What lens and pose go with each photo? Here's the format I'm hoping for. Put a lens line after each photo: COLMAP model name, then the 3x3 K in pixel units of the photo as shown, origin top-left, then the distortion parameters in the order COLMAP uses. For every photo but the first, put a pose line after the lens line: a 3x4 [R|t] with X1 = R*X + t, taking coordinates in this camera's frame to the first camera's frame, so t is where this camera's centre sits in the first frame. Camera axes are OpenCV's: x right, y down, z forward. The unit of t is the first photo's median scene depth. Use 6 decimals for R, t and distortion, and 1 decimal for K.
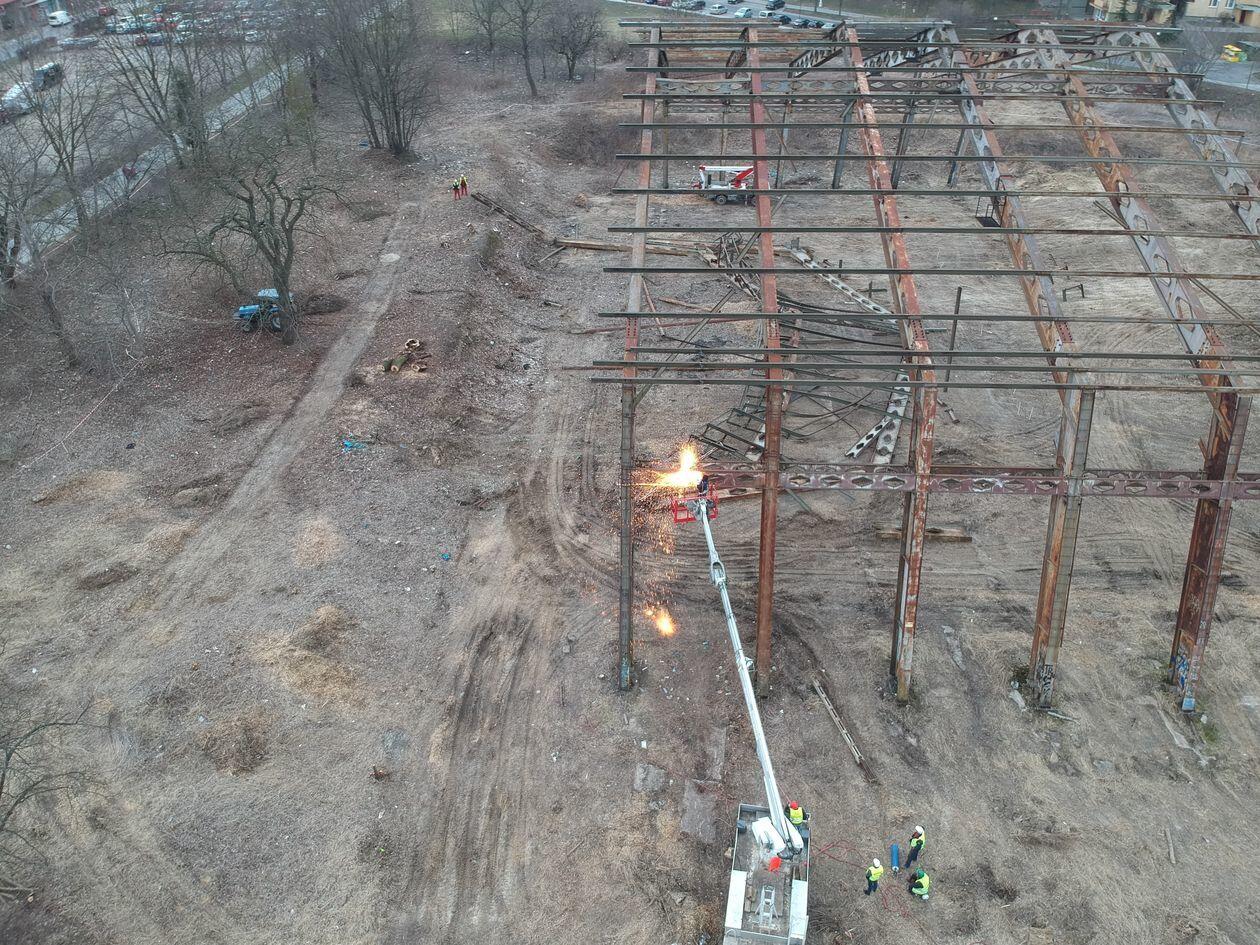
lens RADIAL K [[920.9, 0, 648.1], [0, 920.9, 472.7], [0, 0, 1]] dist [0.083251, -0.149175]
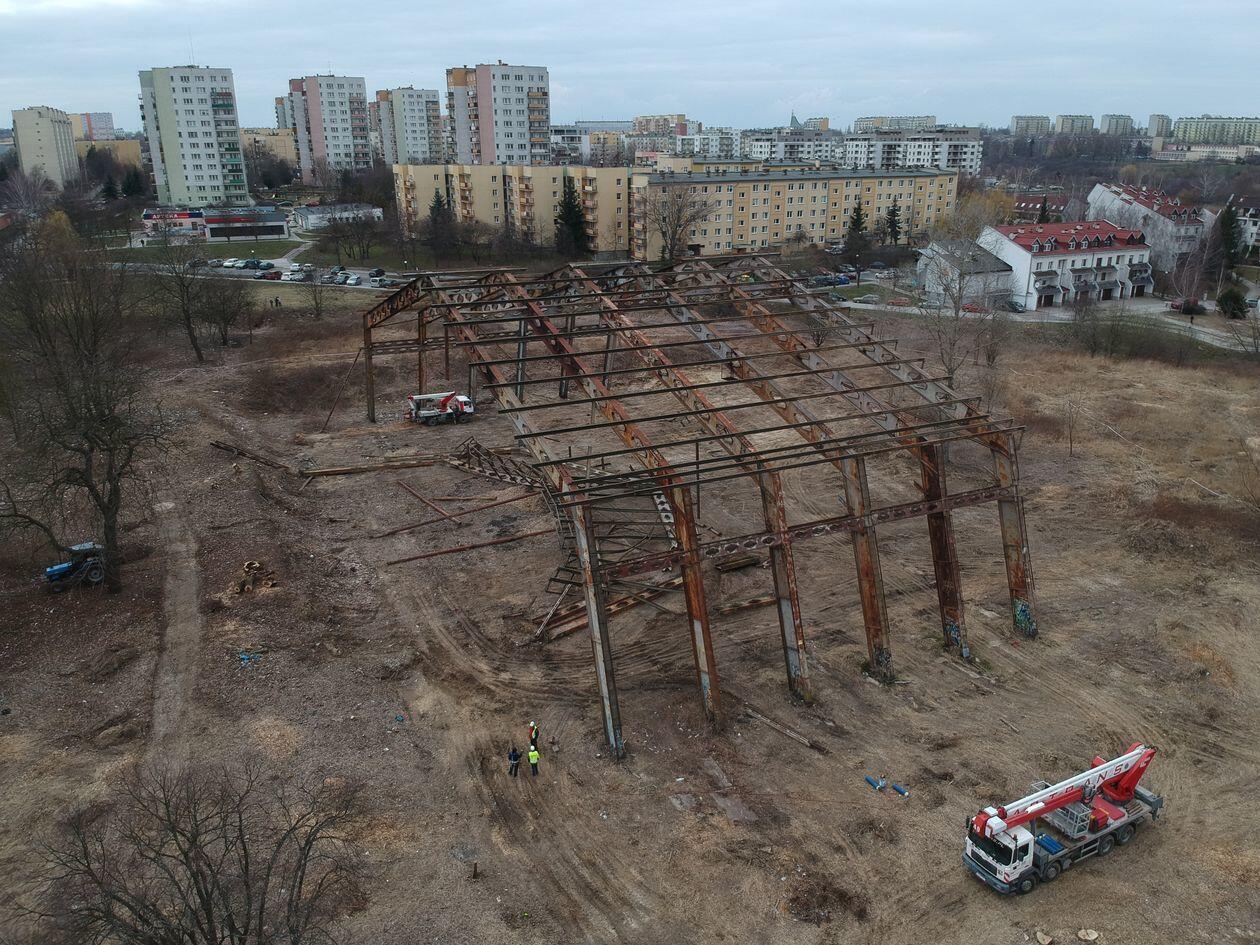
lens RADIAL K [[920.9, 0, 642.1], [0, 920.9, 468.5], [0, 0, 1]] dist [0.083251, -0.149175]
pose [[0.882171, -0.154744, 0.444780, -0.445267], [0.265011, 0.943857, -0.197241, 0.114071], [-0.389286, 0.291872, 0.873652, -0.168119]]
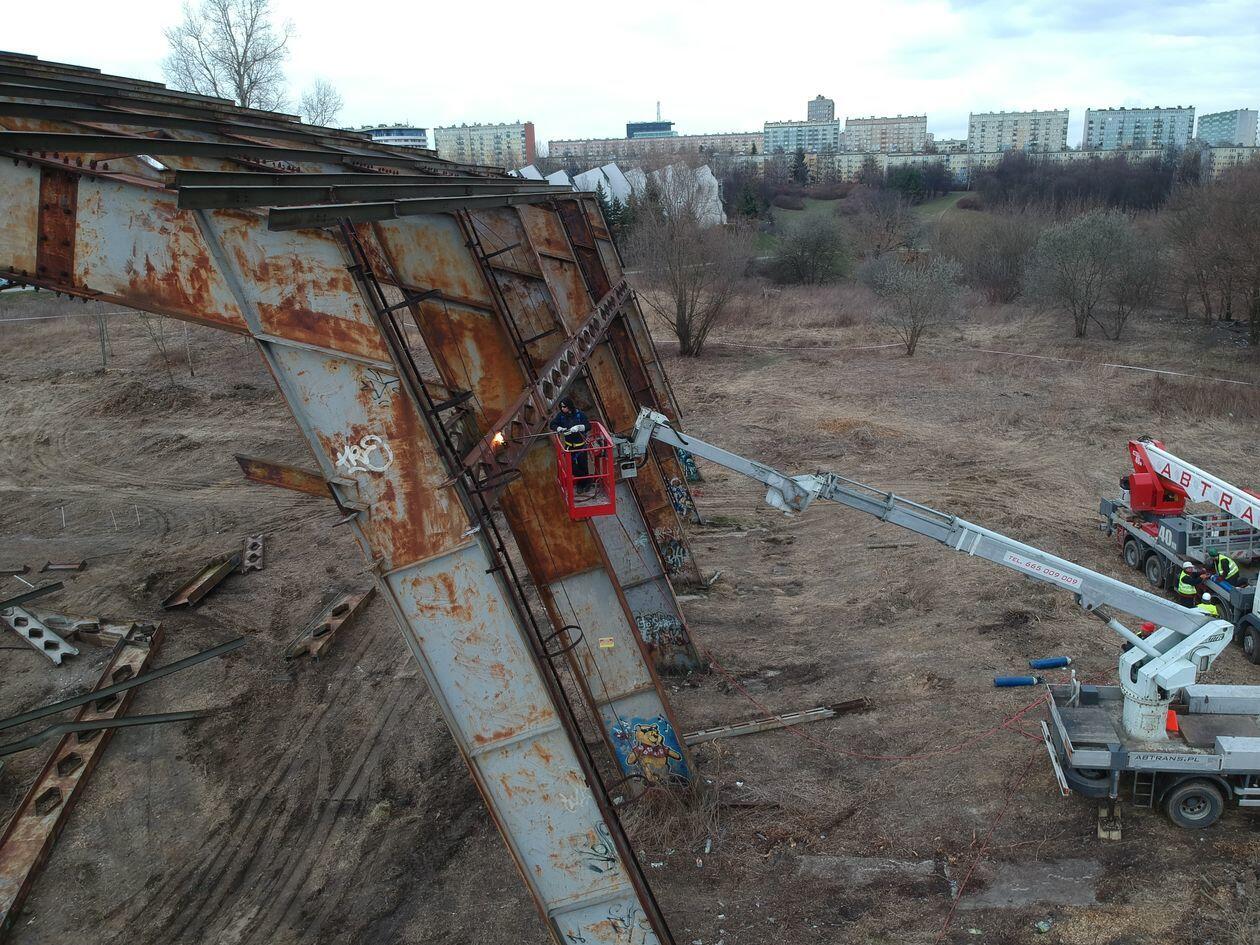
lens RADIAL K [[920.9, 0, 643.0], [0, 920.9, 470.1], [0, 0, 1]] dist [0.083251, -0.149175]
pose [[0.013203, -0.290658, 0.956736, -0.289463], [0.588209, 0.776011, 0.227636, -0.036167], [-0.808601, 0.559755, 0.181213, 0.762921]]
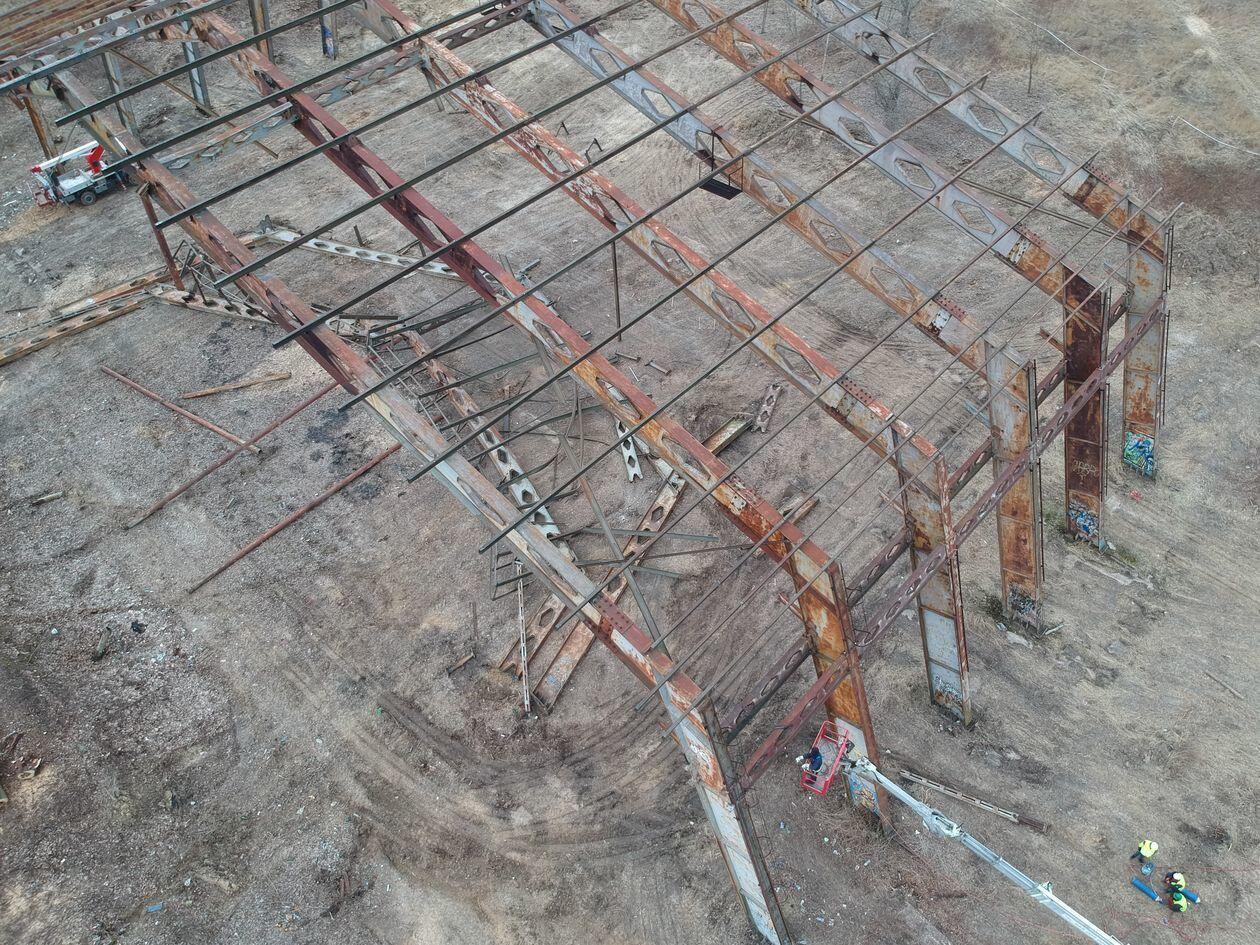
lens RADIAL K [[920.9, 0, 645.5], [0, 920.9, 466.9], [0, 0, 1]] dist [0.083251, -0.149175]
pose [[0.647869, -0.576205, 0.498250, -0.240359], [0.445668, 0.817172, 0.365528, -0.423696], [-0.617775, -0.014760, 0.786216, 0.420404]]
